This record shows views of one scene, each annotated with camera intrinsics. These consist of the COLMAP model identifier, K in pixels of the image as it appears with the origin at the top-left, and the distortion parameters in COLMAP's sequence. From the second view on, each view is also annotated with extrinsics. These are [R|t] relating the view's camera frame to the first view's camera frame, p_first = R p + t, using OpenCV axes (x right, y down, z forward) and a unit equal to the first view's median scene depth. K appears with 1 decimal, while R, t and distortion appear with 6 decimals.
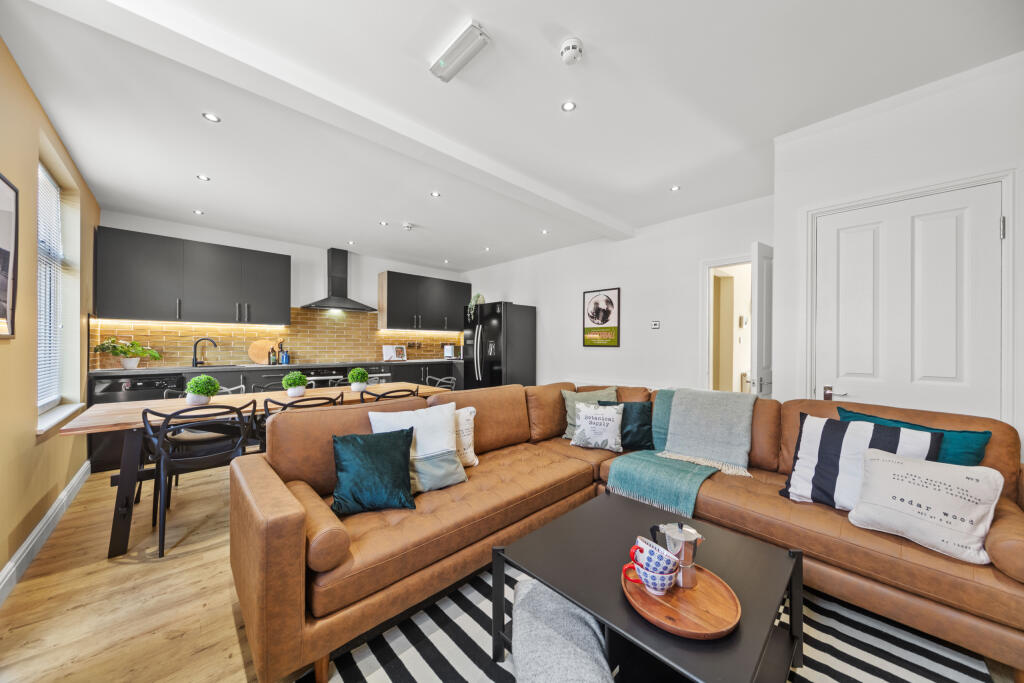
lens RADIAL K [[355.0, 0, 514.4], [0, 355.0, 344.3], [0, 0, 1]] dist [0.001376, -0.000005]
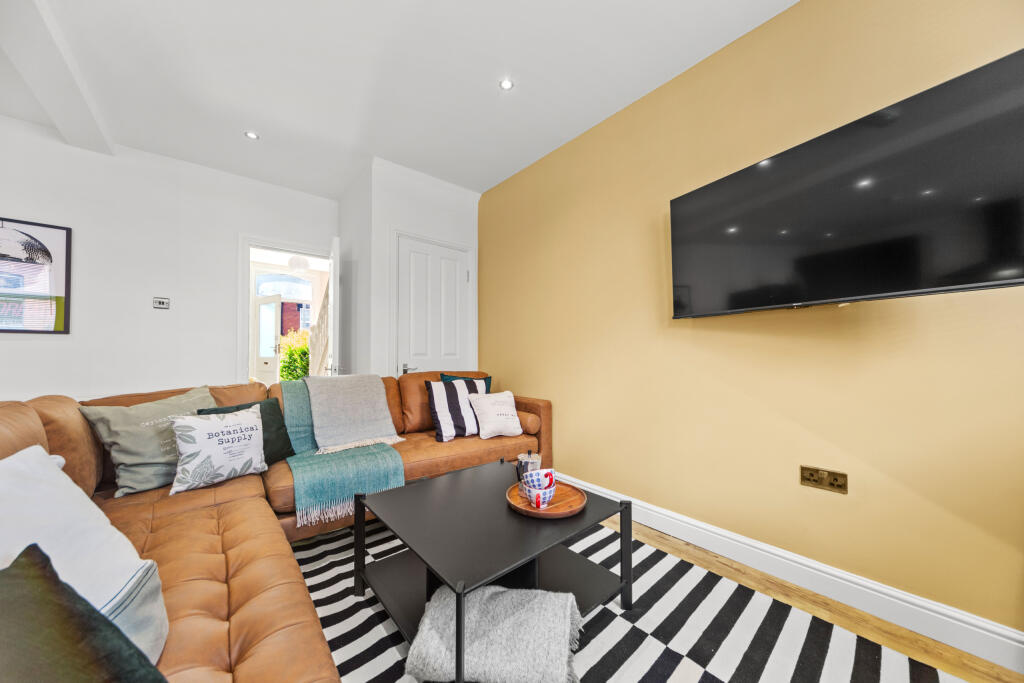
lens RADIAL K [[355.0, 0, 514.4], [0, 355.0, 344.3], [0, 0, 1]] dist [0.001376, -0.000005]
pose [[0.041907, 0.024512, 0.998821, -0.395755], [0.003760, 0.999688, -0.024691, 0.069089], [-0.999114, 0.004790, 0.041802, 0.468793]]
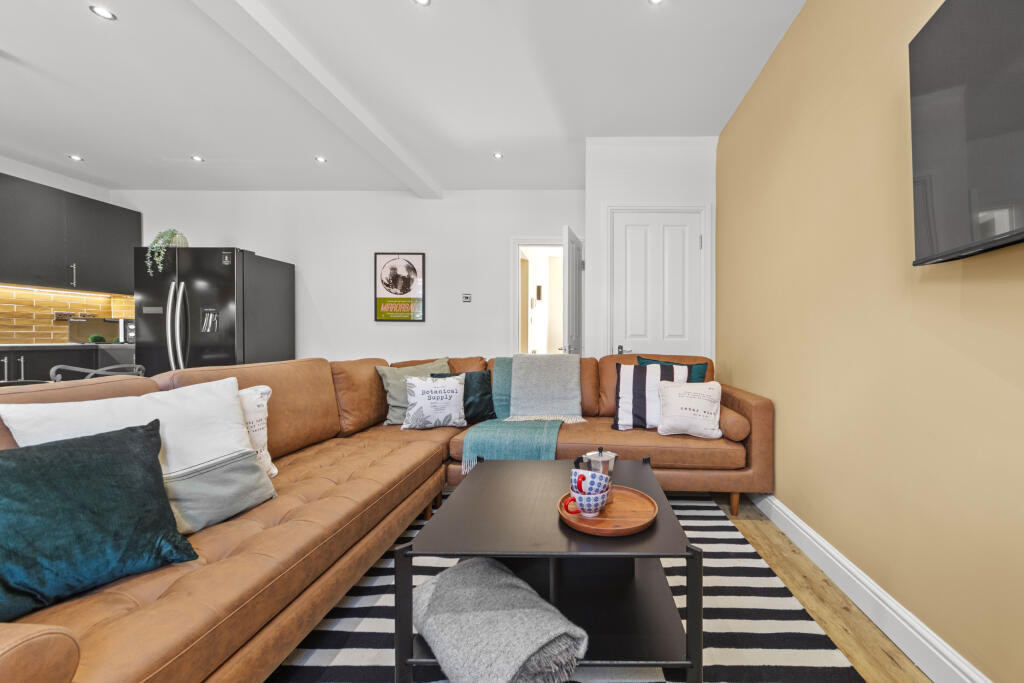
lens RADIAL K [[388.1, 0, 584.7], [0, 388.1, 340.9], [0, 0, 1]] dist [0.001431, 0.000273]
pose [[0.694890, -0.003047, 0.719110, -0.192964], [-0.001868, 0.999980, 0.006042, 0.081697], [-0.719114, -0.005542, 0.694870, 0.103146]]
